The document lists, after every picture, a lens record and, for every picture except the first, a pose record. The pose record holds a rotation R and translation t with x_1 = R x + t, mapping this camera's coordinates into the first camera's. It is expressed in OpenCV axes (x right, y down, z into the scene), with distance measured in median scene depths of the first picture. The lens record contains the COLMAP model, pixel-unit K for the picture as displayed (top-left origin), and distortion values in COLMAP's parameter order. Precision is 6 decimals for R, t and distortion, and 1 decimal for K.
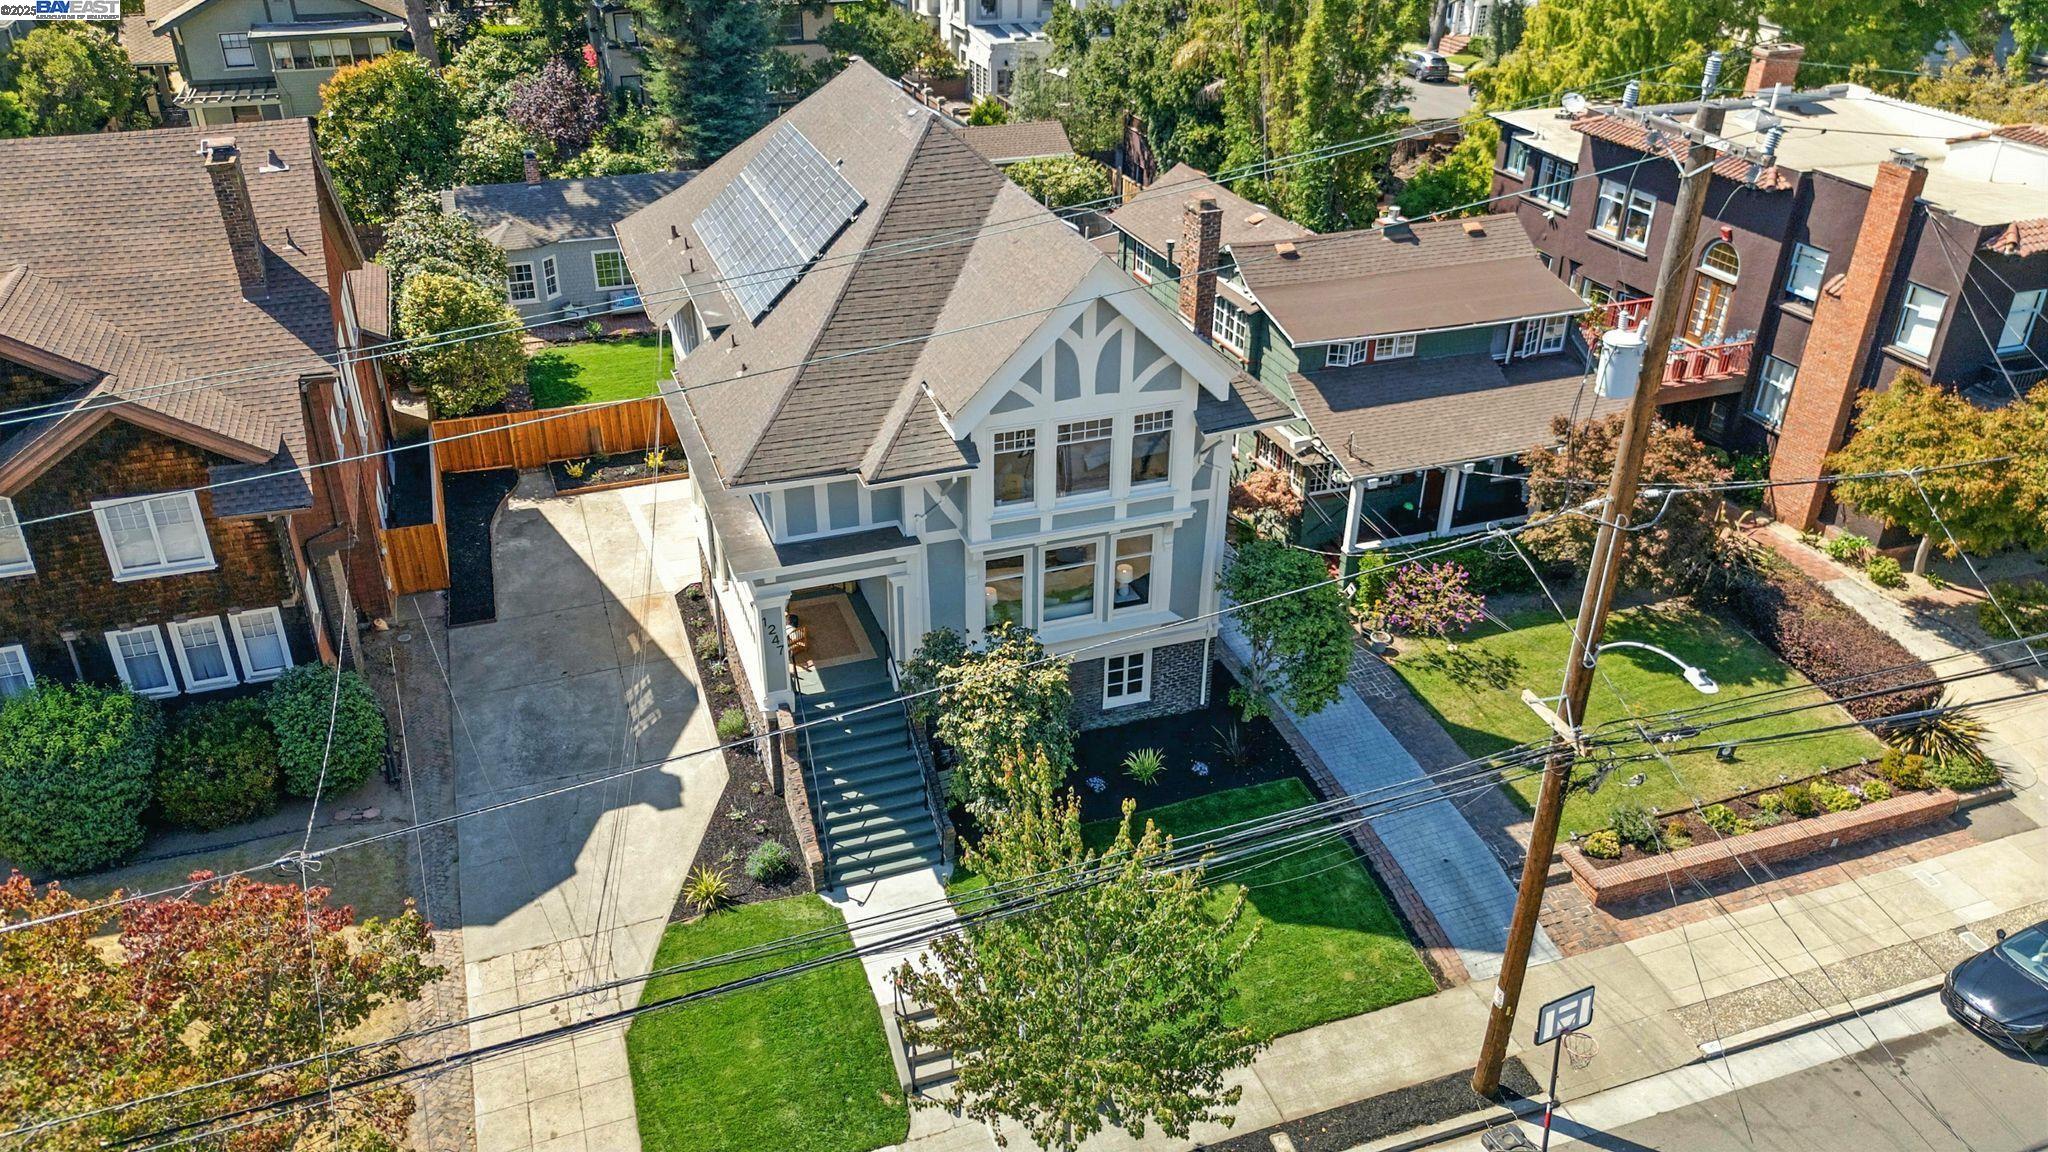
lens RADIAL K [[1525.7, 0, 1019.9], [0, 1525.7, 576.7], [0, 0, 1]] dist [0.033928, -0.017068]
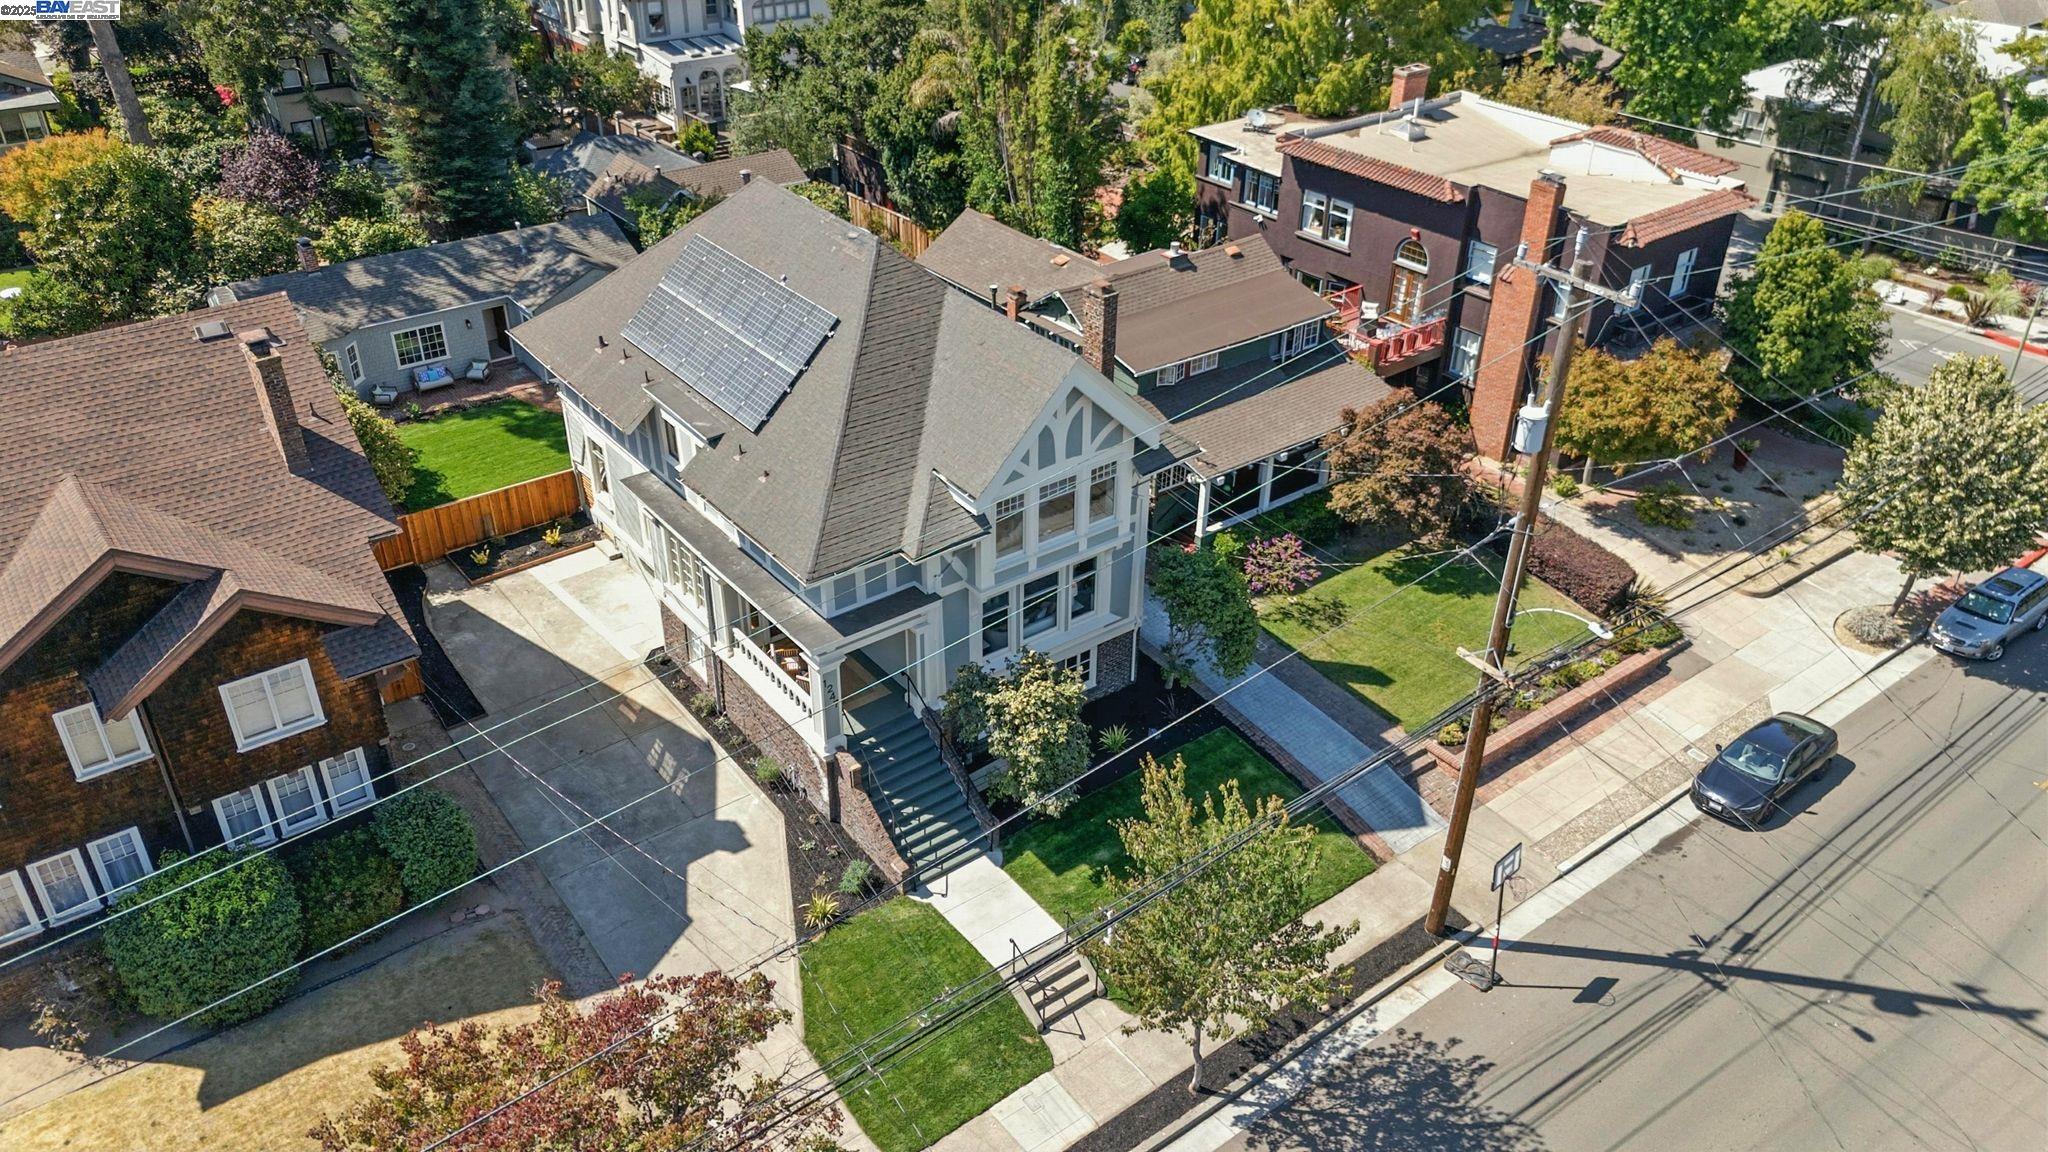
lens RADIAL K [[1525.7, 0, 1021.2], [0, 1525.7, 575.0], [0, 0, 1]] dist [0.033928, -0.017068]
pose [[0.952752, -0.157366, 0.259807, -0.265275], [0.144802, 0.987194, 0.066937, -0.093881], [-0.267014, -0.026154, 0.963338, -0.160858]]
